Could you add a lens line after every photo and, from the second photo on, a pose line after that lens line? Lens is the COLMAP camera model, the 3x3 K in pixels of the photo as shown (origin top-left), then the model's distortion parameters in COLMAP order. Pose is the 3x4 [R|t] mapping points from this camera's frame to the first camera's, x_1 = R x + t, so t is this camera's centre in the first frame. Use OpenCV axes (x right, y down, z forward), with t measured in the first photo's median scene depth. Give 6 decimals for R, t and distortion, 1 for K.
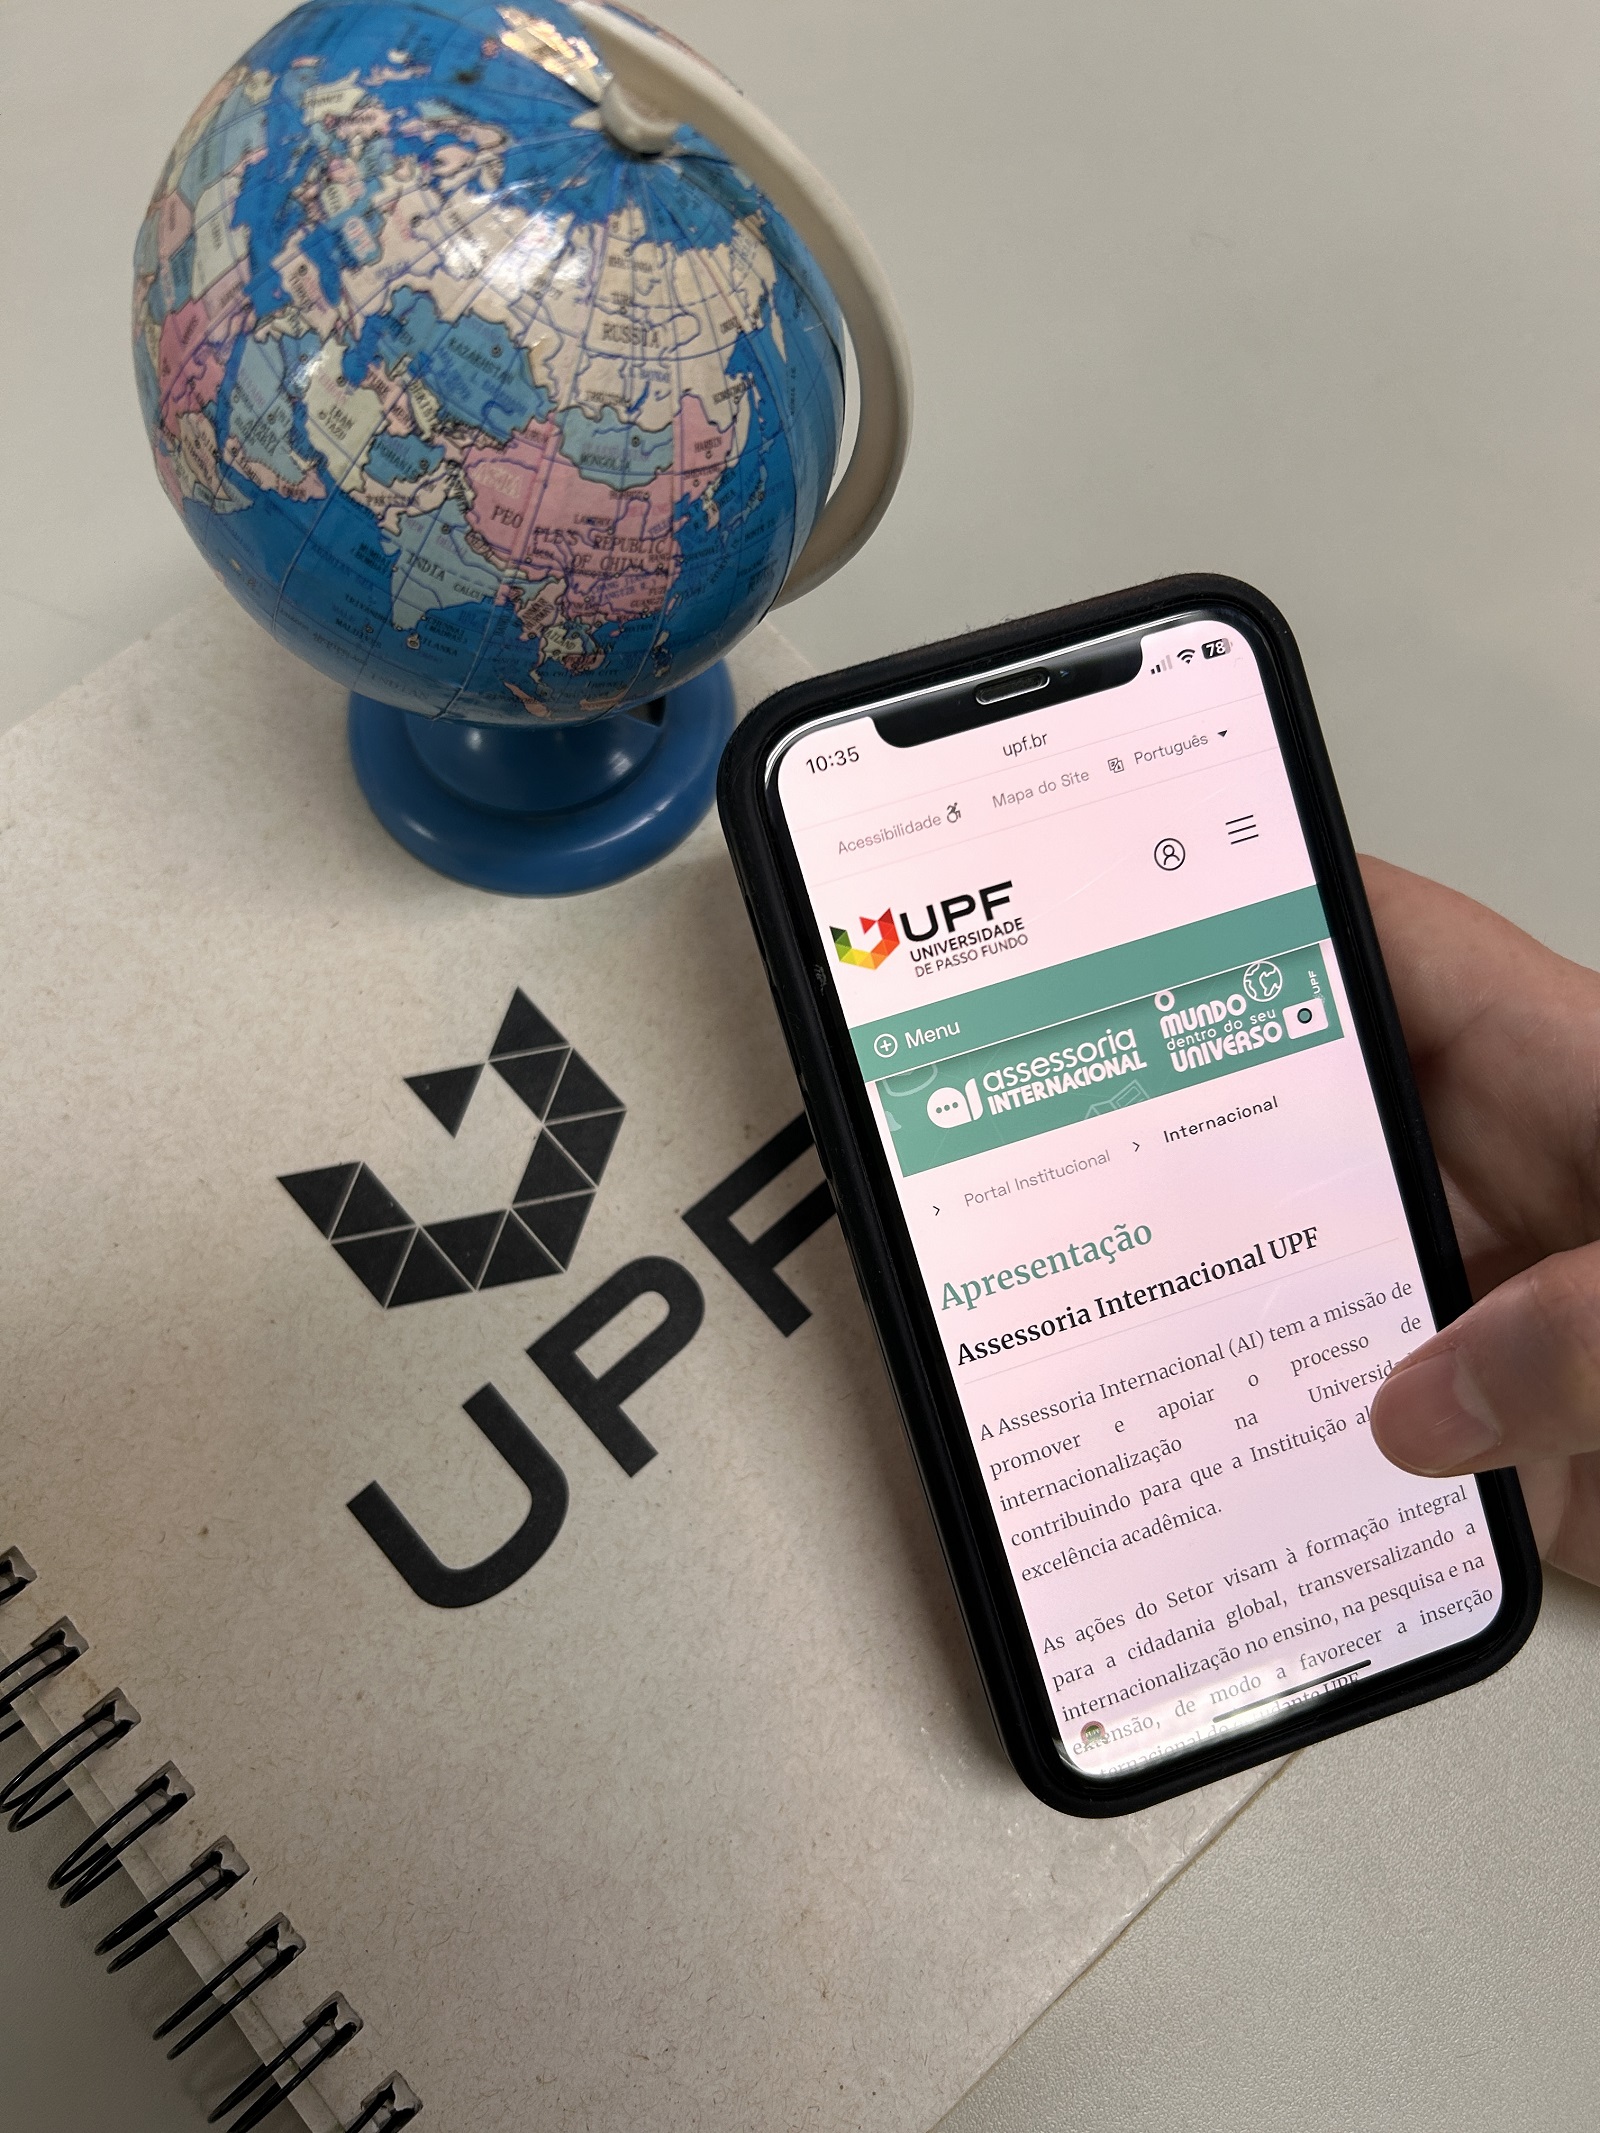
lens RADIAL K [[1656.4, 0, 802.7], [0, 1656.4, 1054.4], [0, 0, 1]] dist [0.079380, 0.012717]
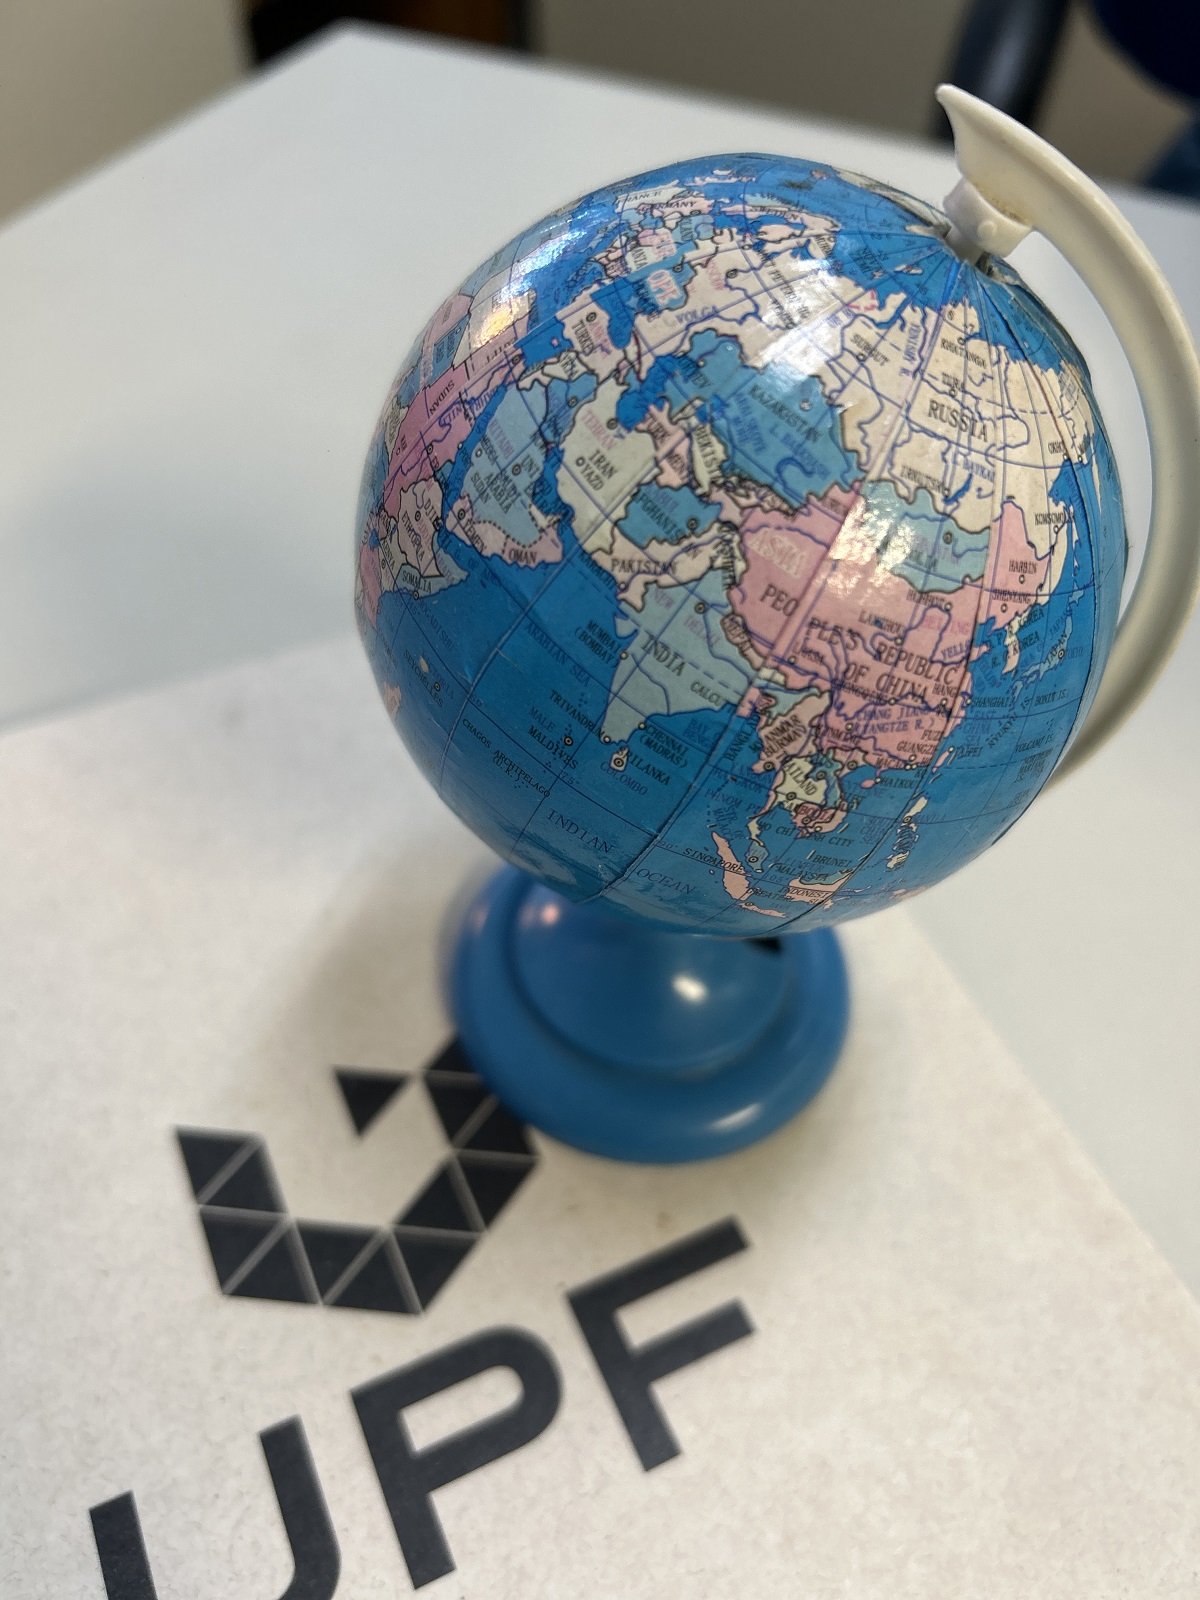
lens RADIAL K [[1242.5, 0, 589.1], [0, 1242.5, 799.9], [0, 0, 1]] dist [0.079380, 0.012717]
pose [[0.987925, 0.094665, -0.122650, -0.187441], [-0.139575, 0.887422, -0.439319, 0.031792], [0.067255, 0.451133, 0.889919, 0.524957]]
